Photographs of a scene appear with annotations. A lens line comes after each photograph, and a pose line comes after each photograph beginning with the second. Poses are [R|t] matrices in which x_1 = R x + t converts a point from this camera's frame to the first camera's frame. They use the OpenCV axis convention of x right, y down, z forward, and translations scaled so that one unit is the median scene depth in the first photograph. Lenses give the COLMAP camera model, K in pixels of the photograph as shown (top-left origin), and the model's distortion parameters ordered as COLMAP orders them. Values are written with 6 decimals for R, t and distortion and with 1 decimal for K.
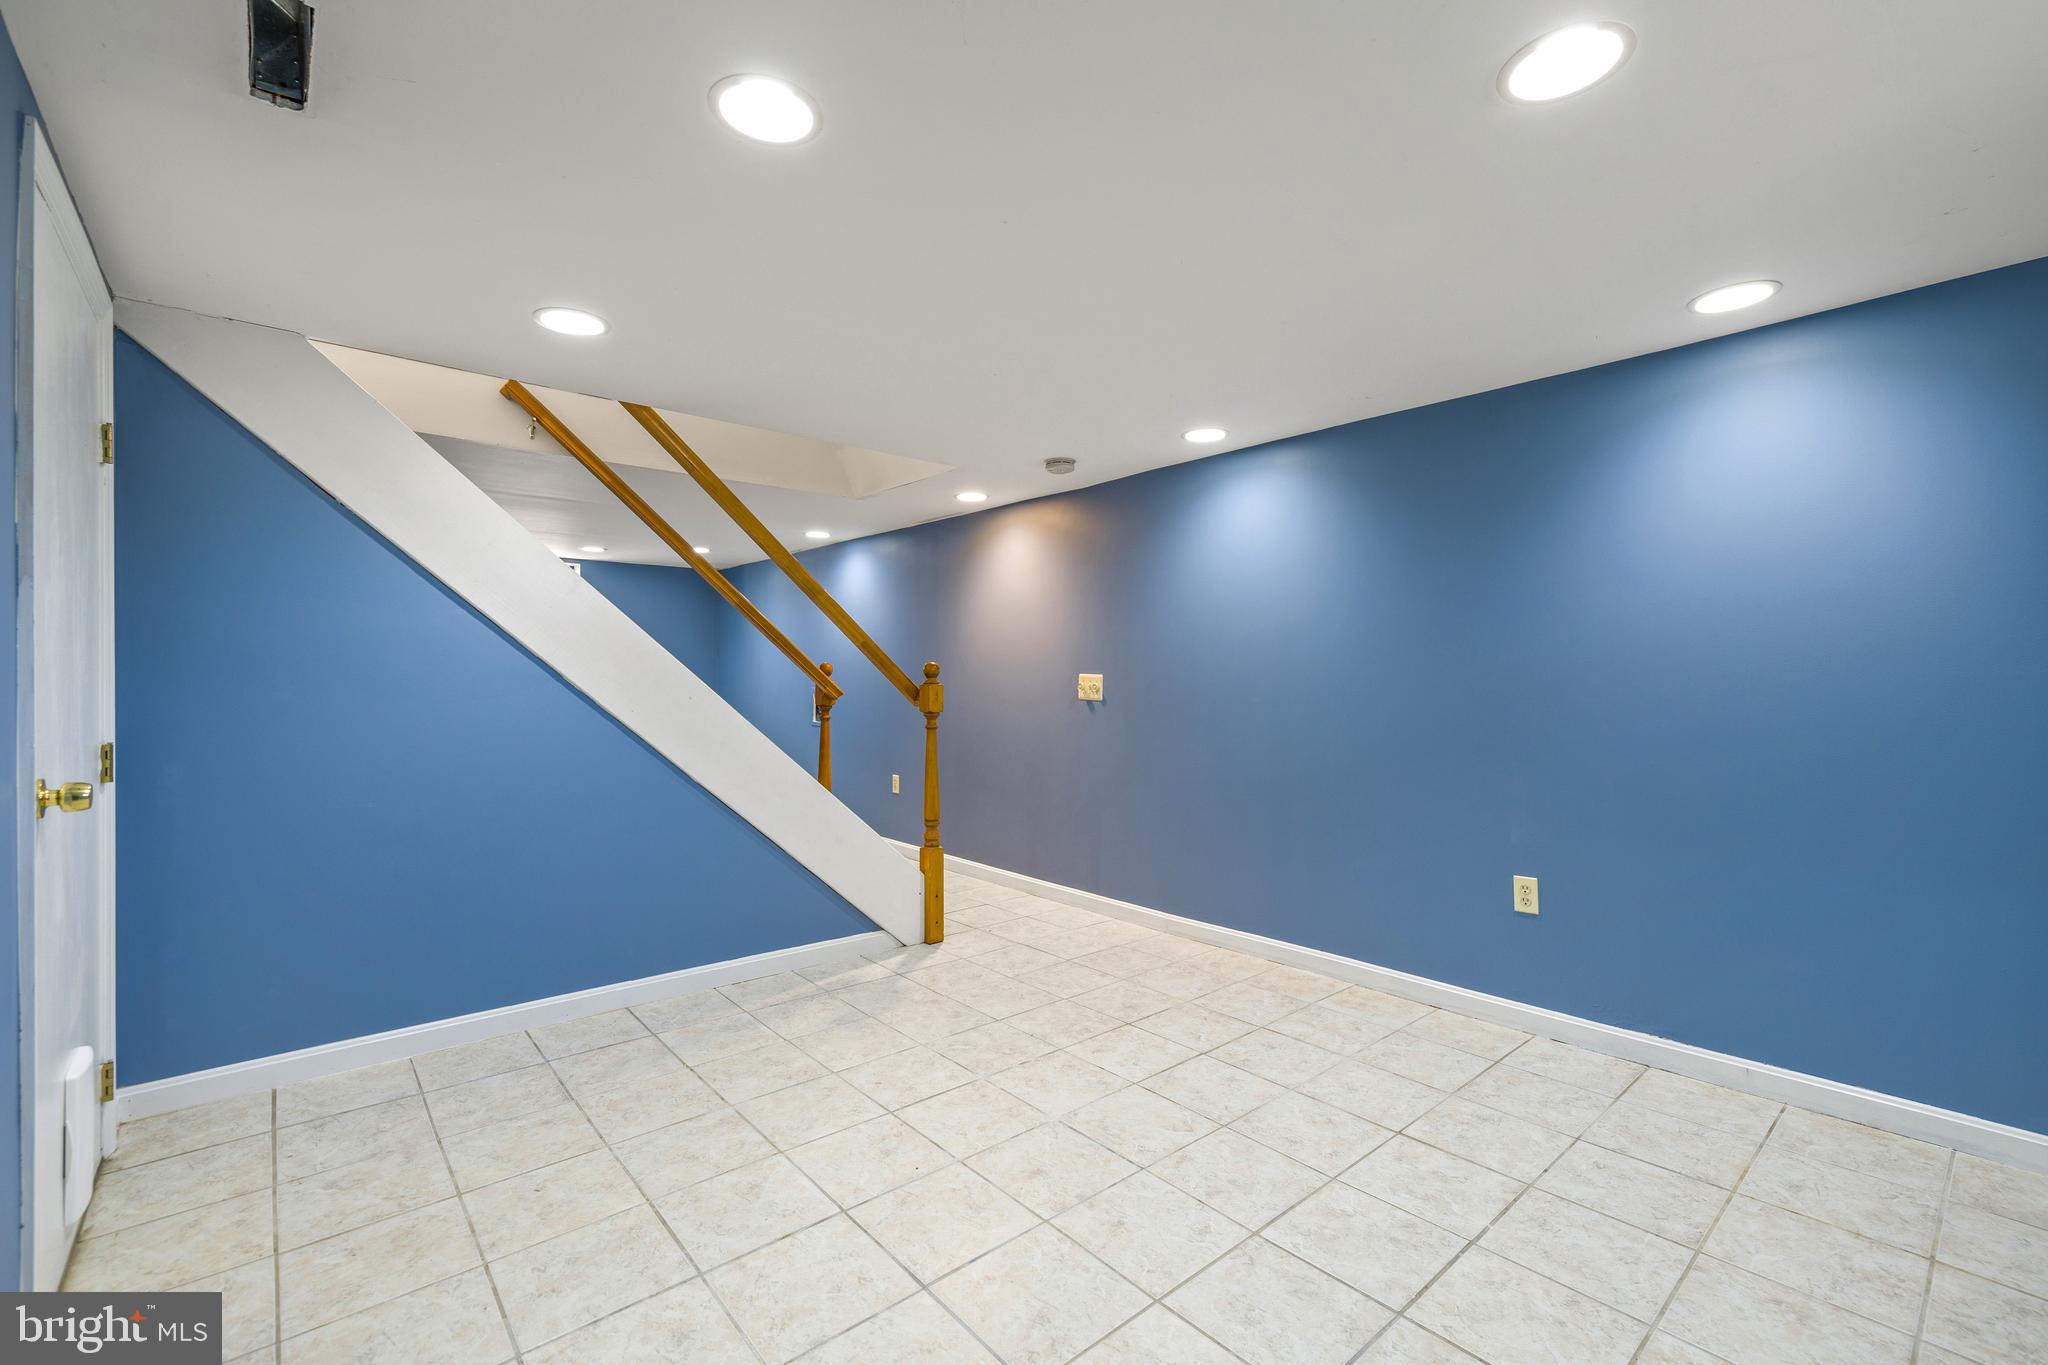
lens RADIAL K [[869.2, 0, 1030.0], [0, 869.2, 686.1], [0, 0, 1]] dist [-0.003586, 0.000809]
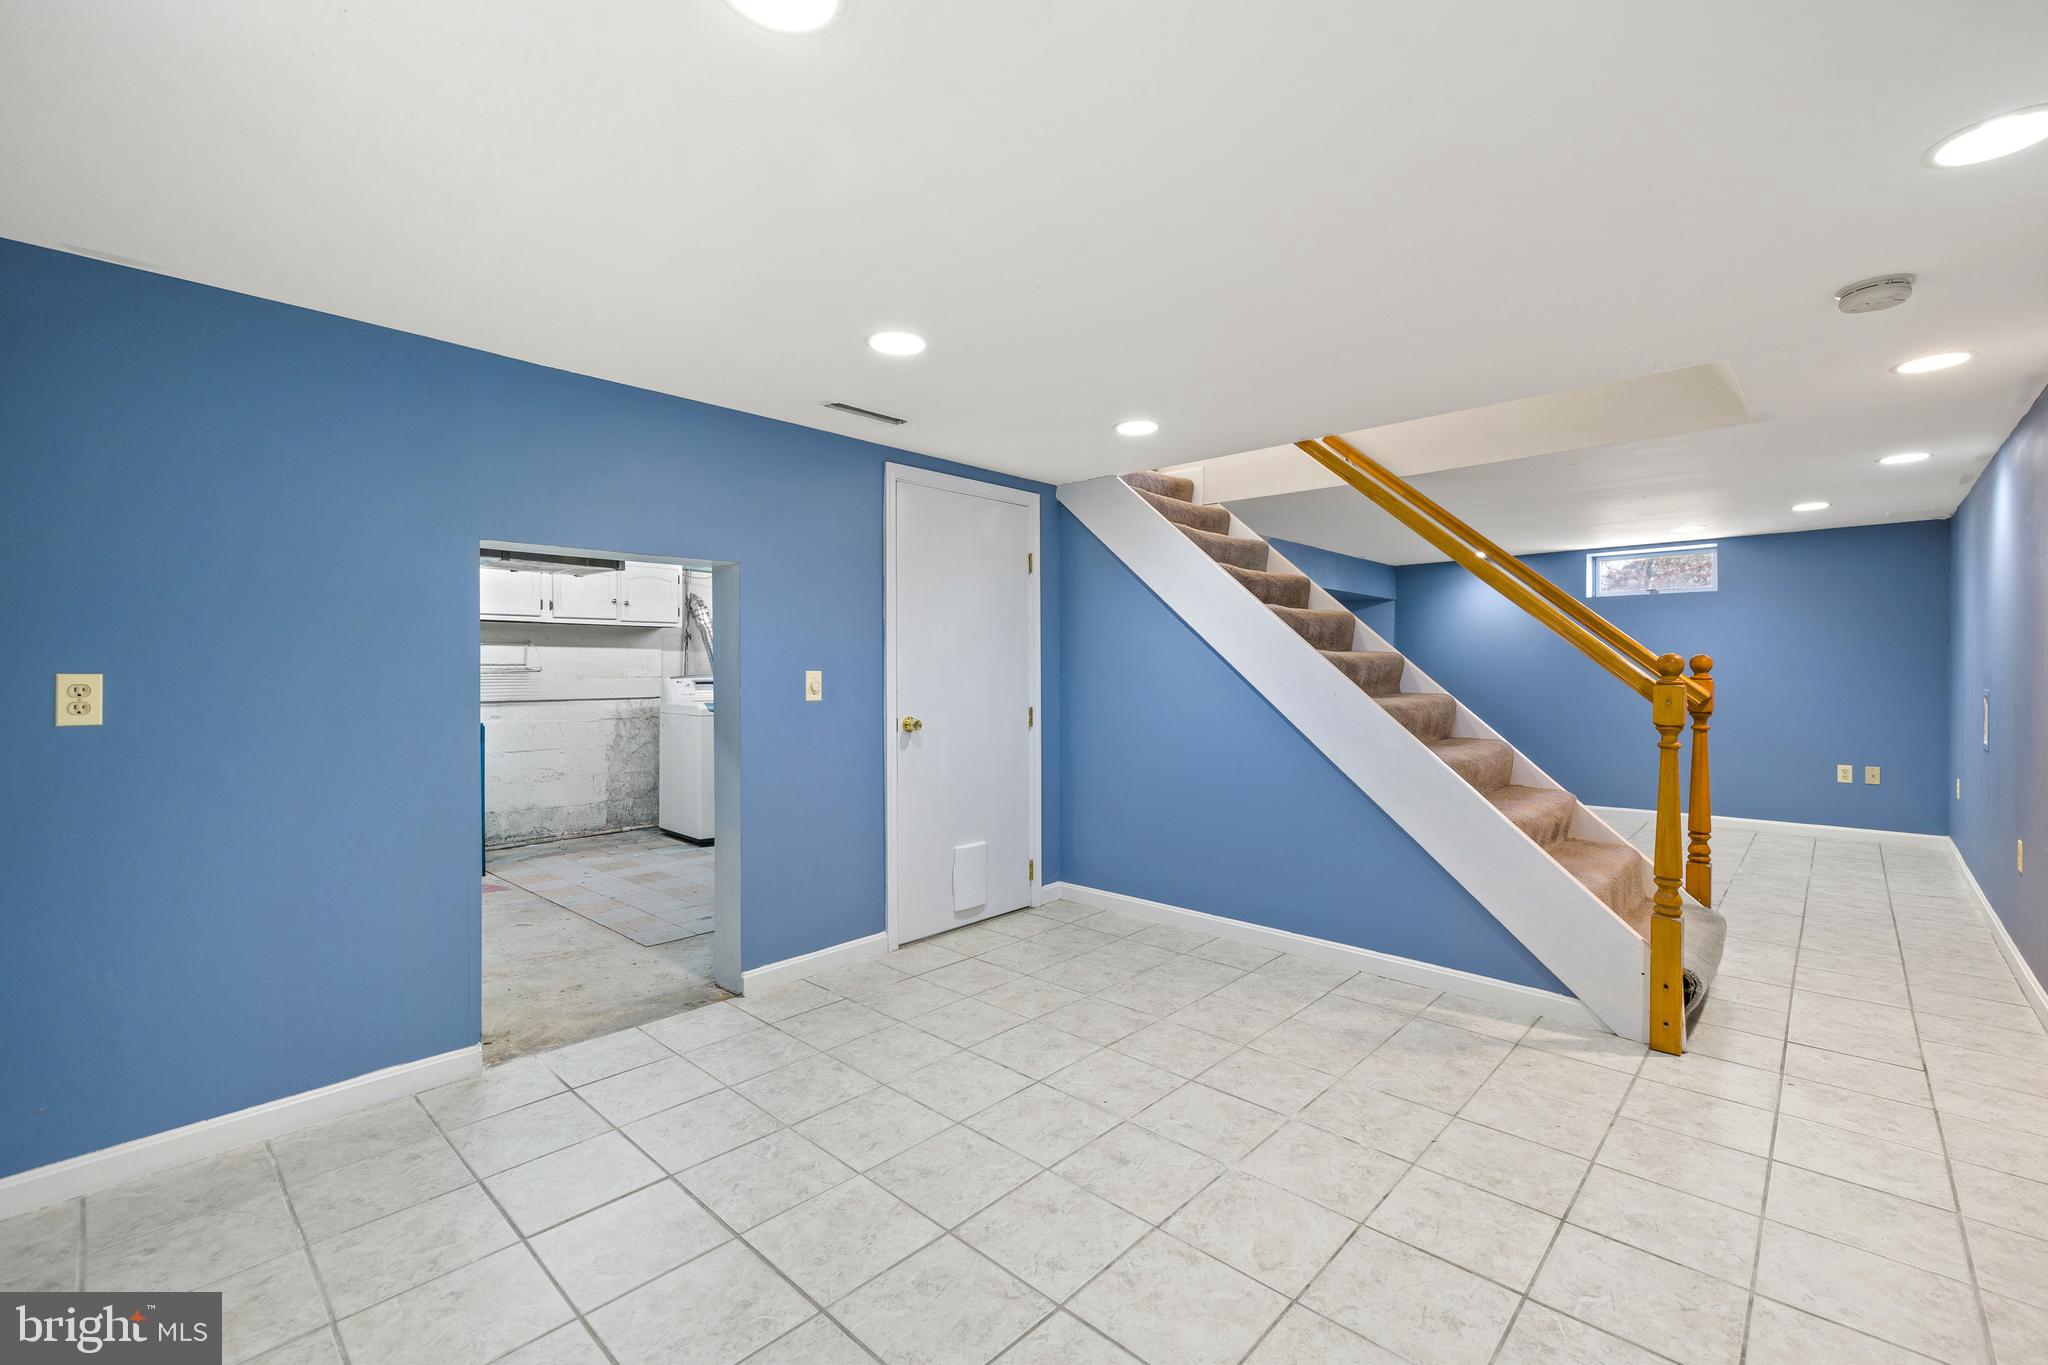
lens RADIAL K [[869.2, 0, 1031.6], [0, 869.2, 673.9], [0, 0, 1]] dist [-0.003586, 0.000809]
pose [[0.110654, 0.002027, -0.993857, 0.806911], [-0.007942, 0.999968, 0.001155, -0.013682], [0.993827, 0.007765, 0.110666, 0.613641]]
